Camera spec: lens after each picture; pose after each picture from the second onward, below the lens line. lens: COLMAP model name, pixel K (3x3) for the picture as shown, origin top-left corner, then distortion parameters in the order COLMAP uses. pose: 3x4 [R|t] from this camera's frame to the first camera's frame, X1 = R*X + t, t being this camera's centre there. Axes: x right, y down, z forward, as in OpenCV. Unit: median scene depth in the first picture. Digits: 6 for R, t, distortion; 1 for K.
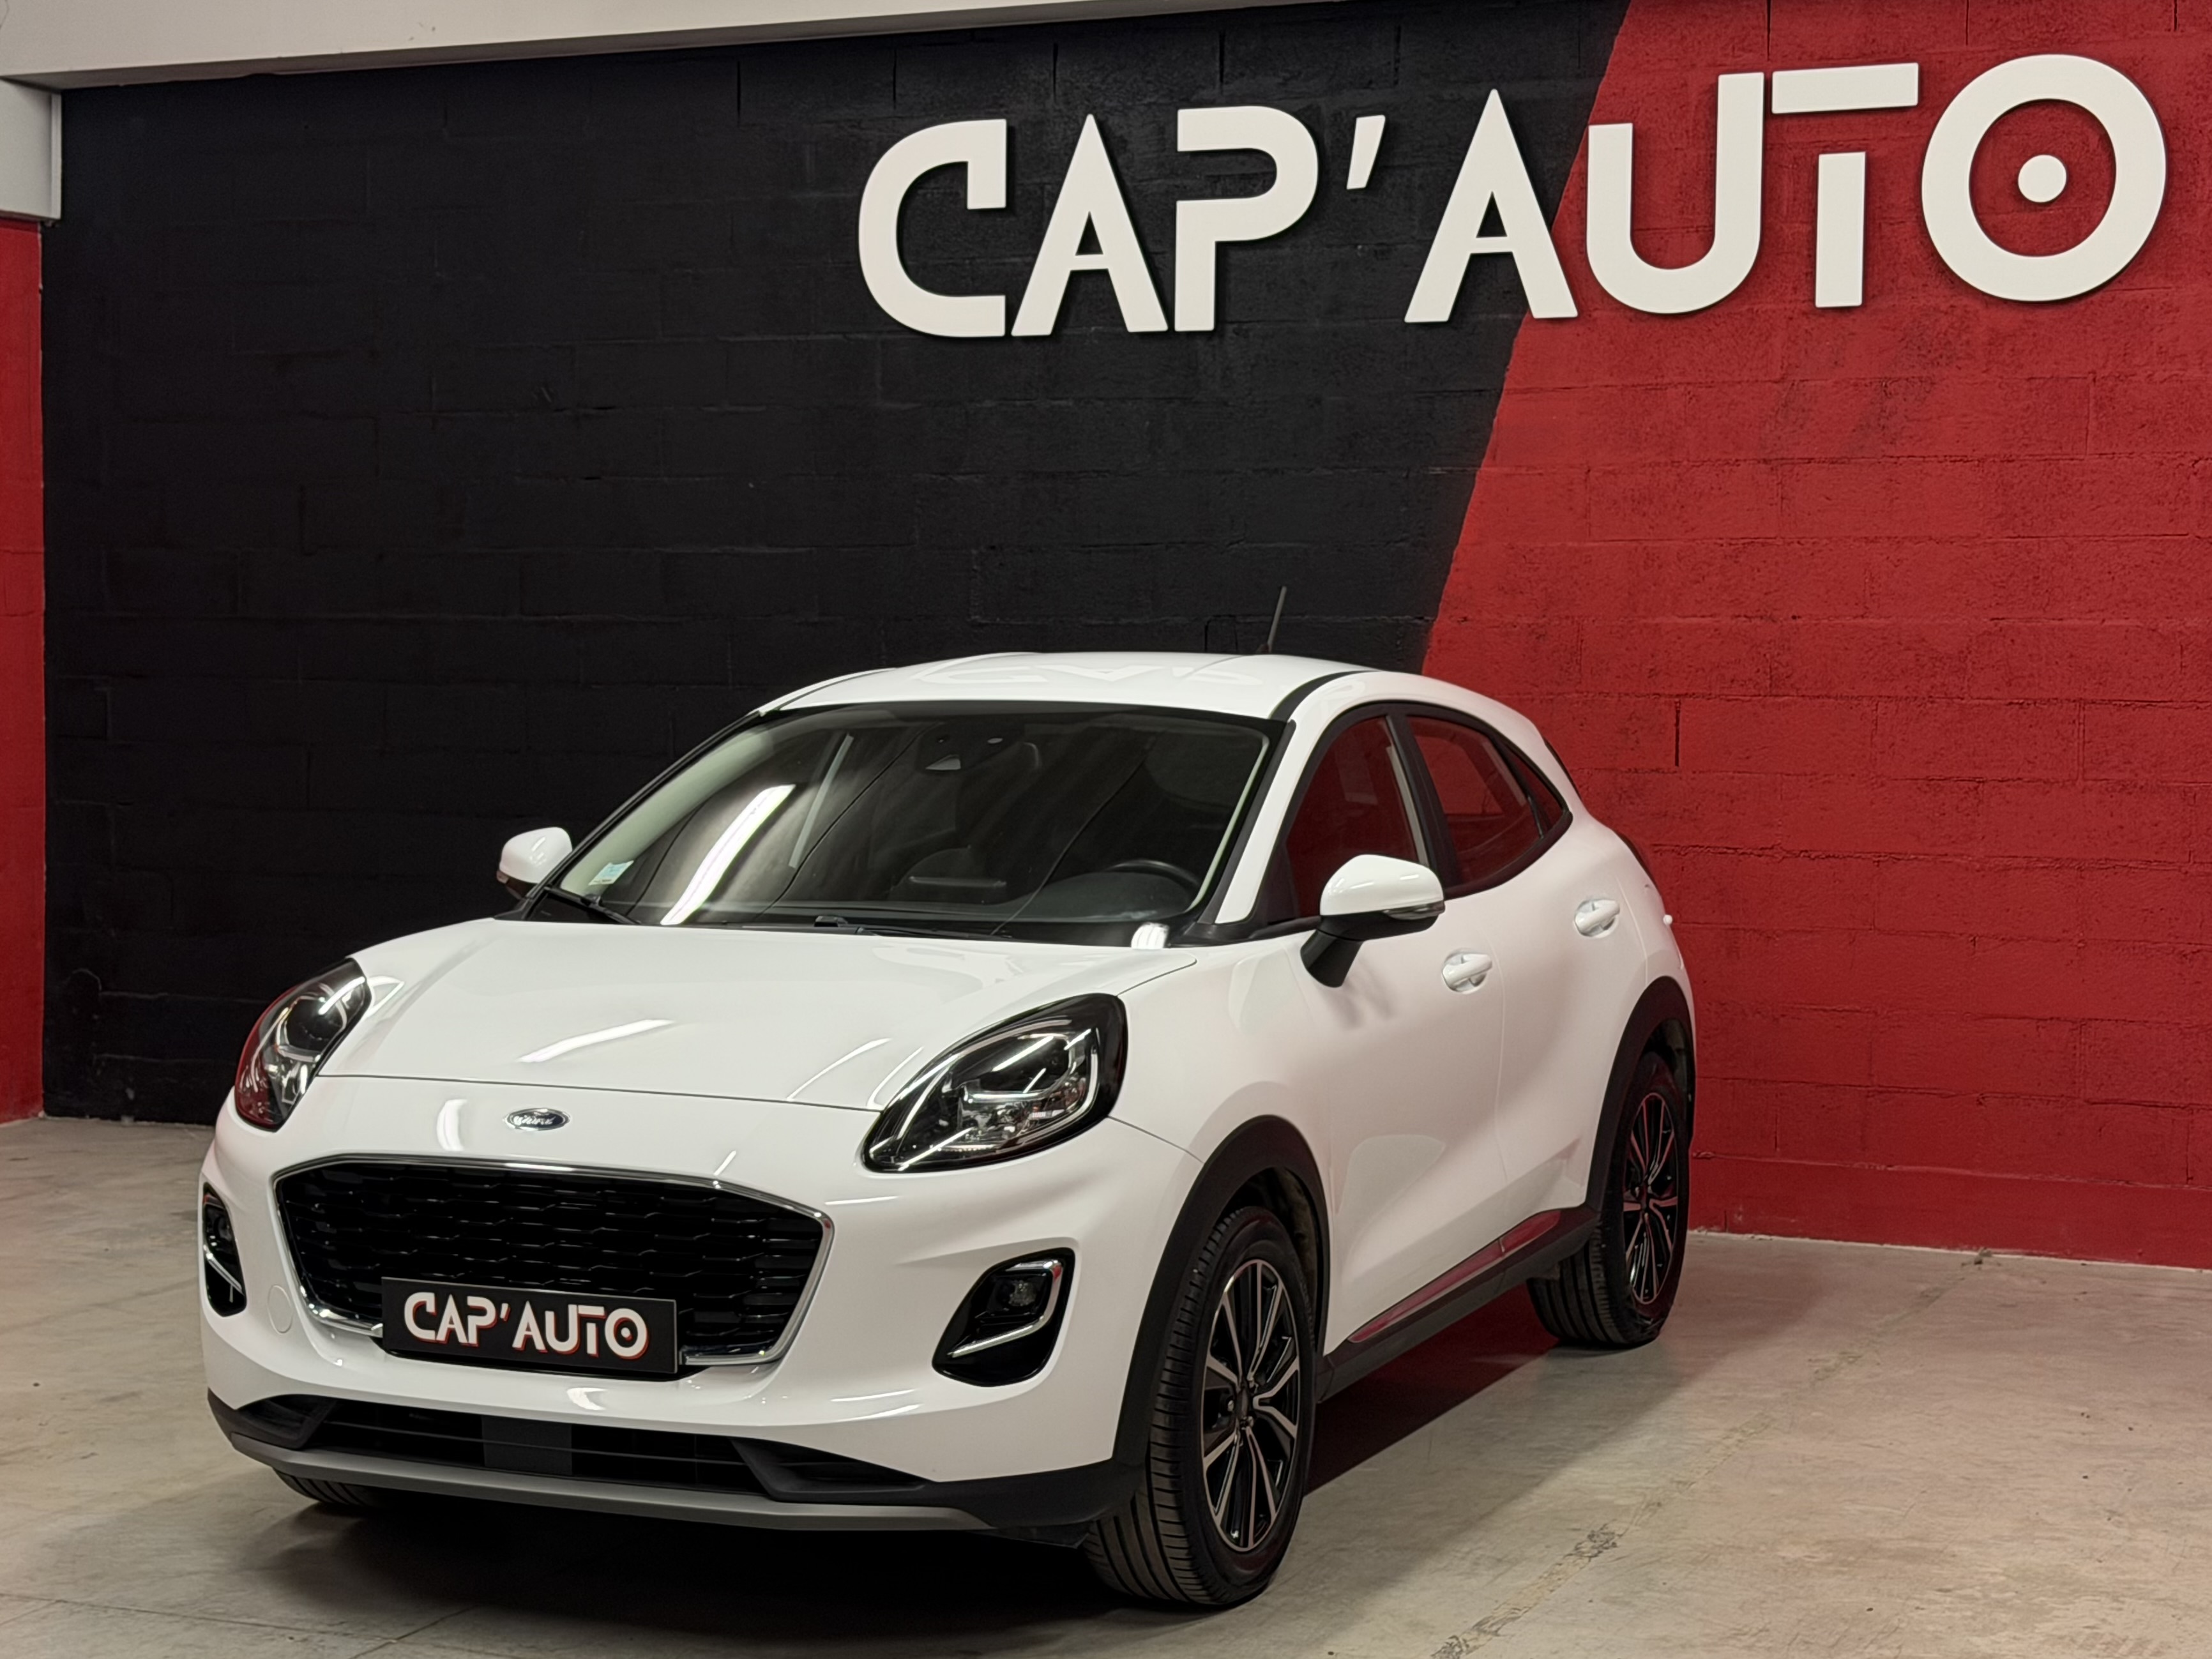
lens RADIAL K [[3356.9, 0, 1105.6], [0, 3356.9, 828.6], [0, 0, 1]] dist [-0.198746, 0.000000]
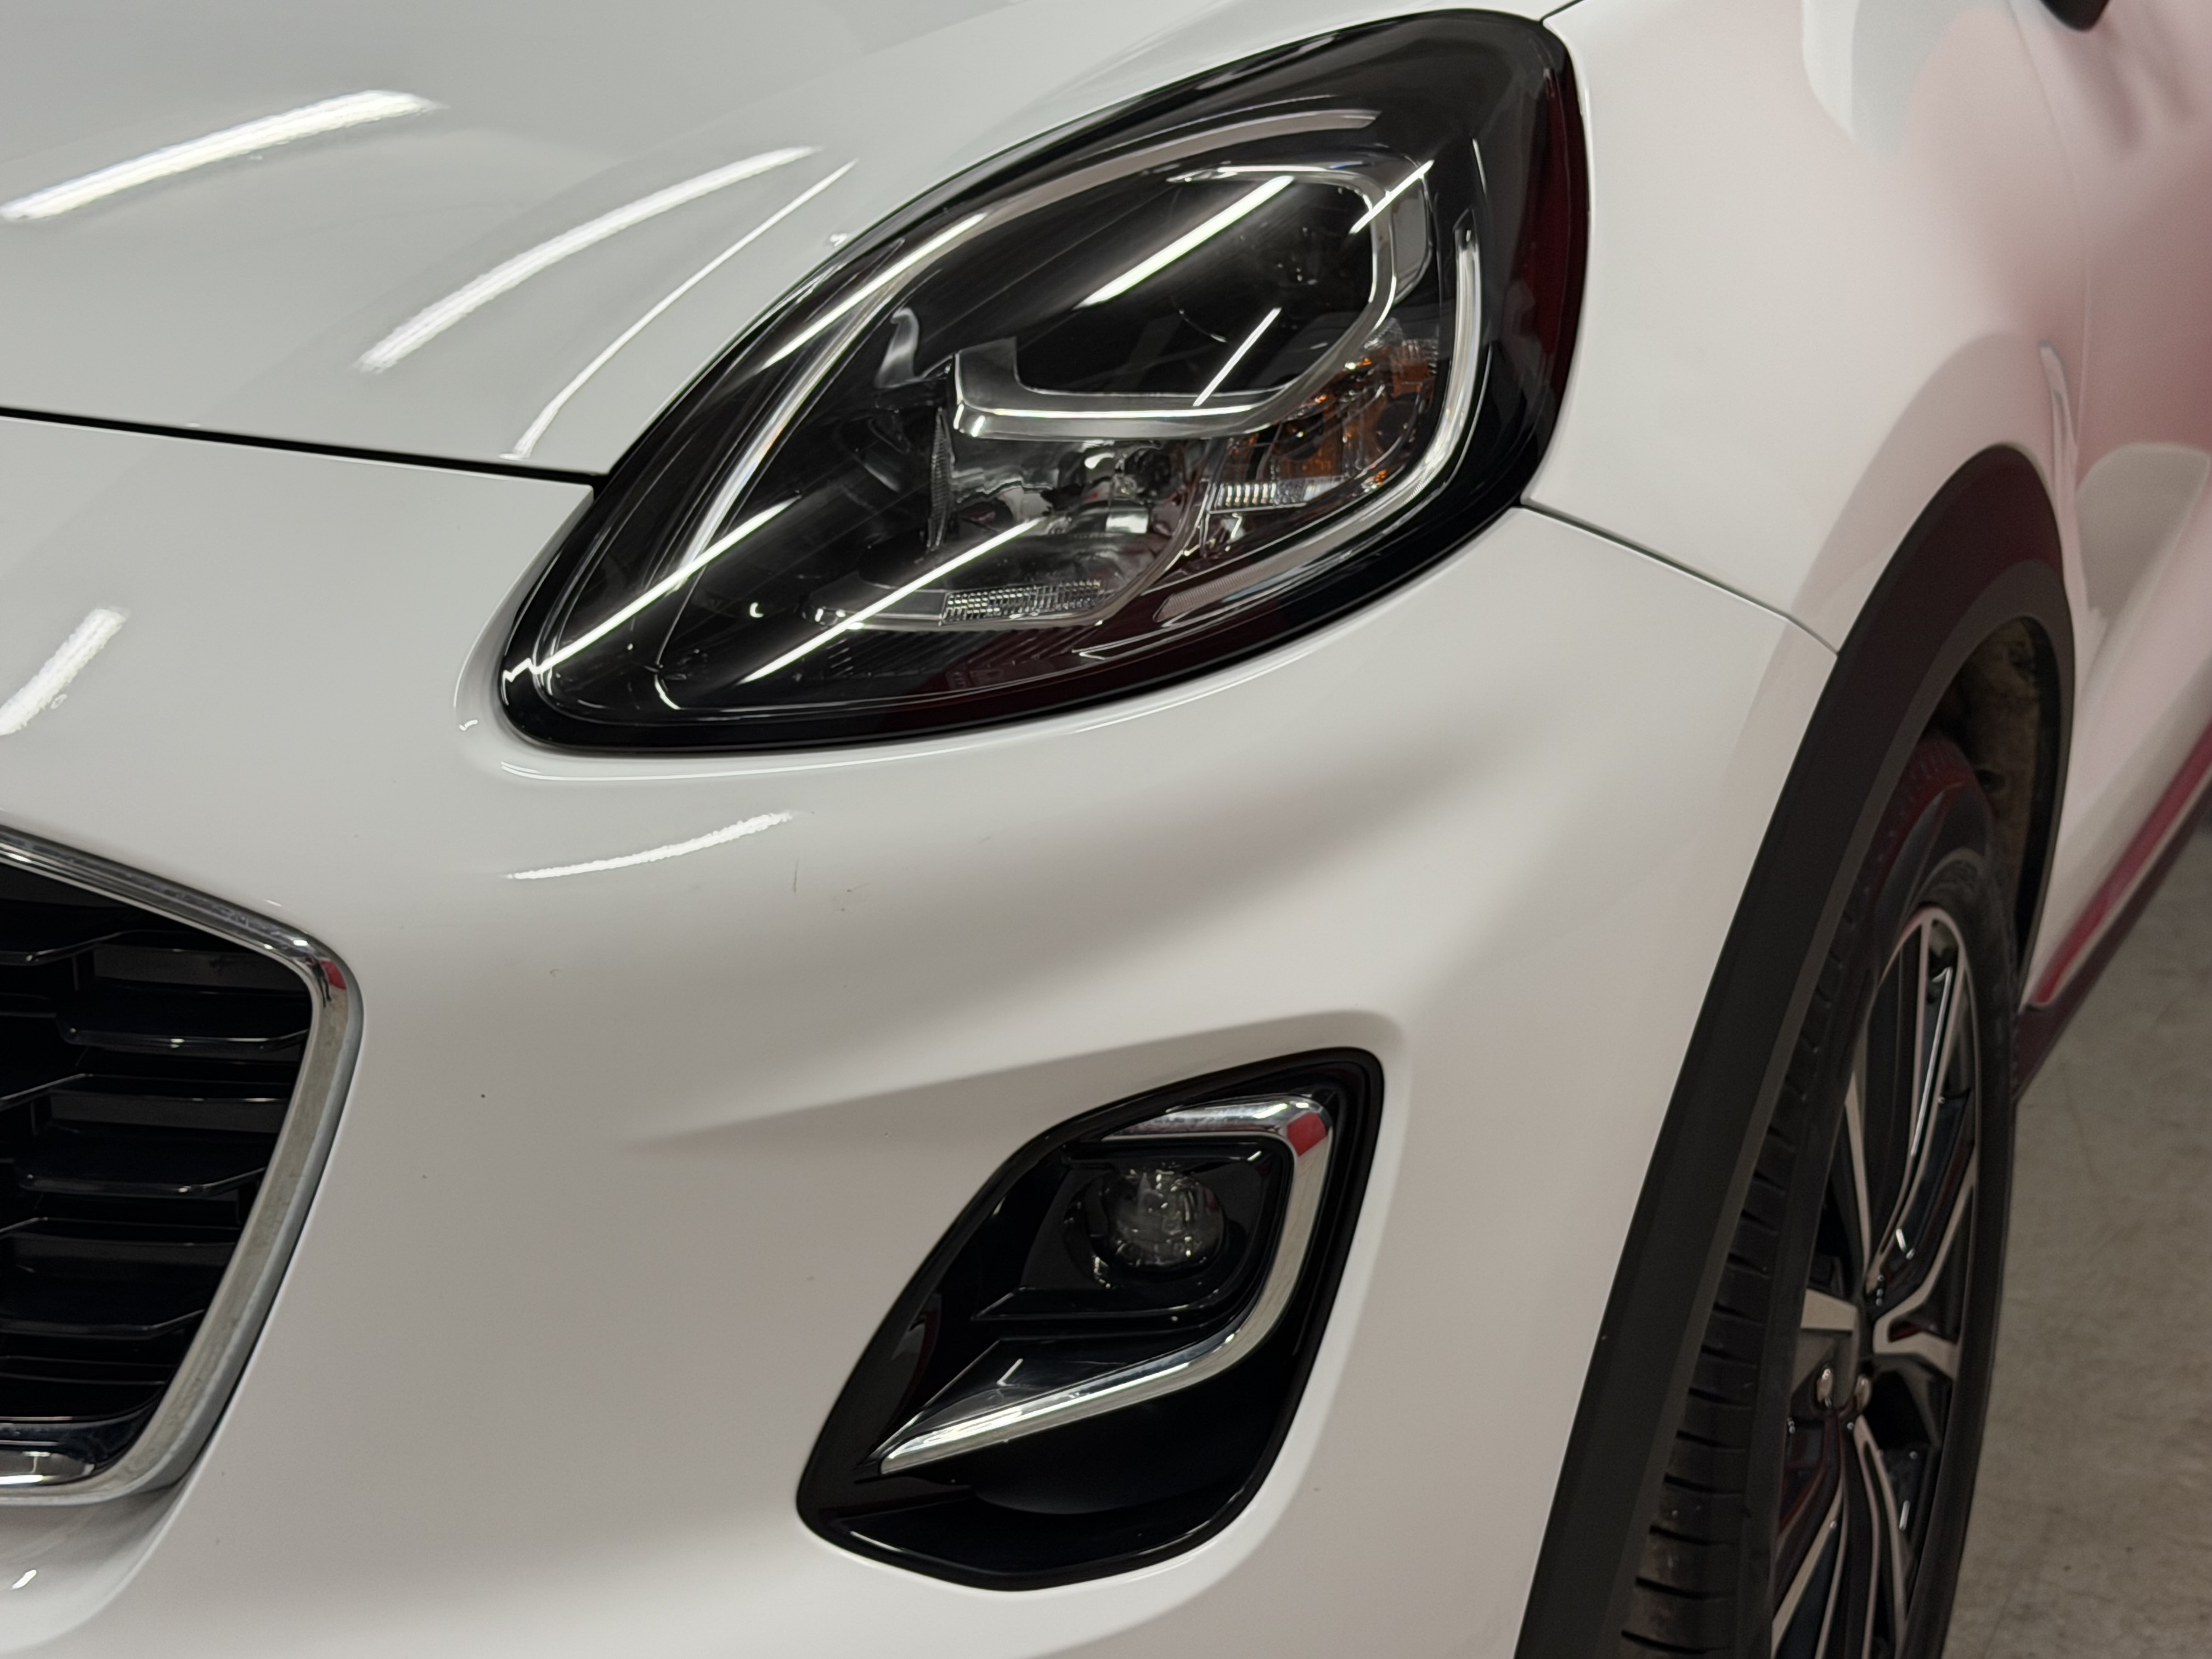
lens RADIAL K [[3653.6, 0, 1094.8], [0, 3653.6, 833.1], [0, 0, 1]] dist [0.239610, 0.000000]
pose [[0.998897, 0.026201, -0.038976, -0.019928], [-0.016151, 0.970943, 0.238765, 0.044333], [0.044099, -0.237872, 0.970295, 0.722241]]
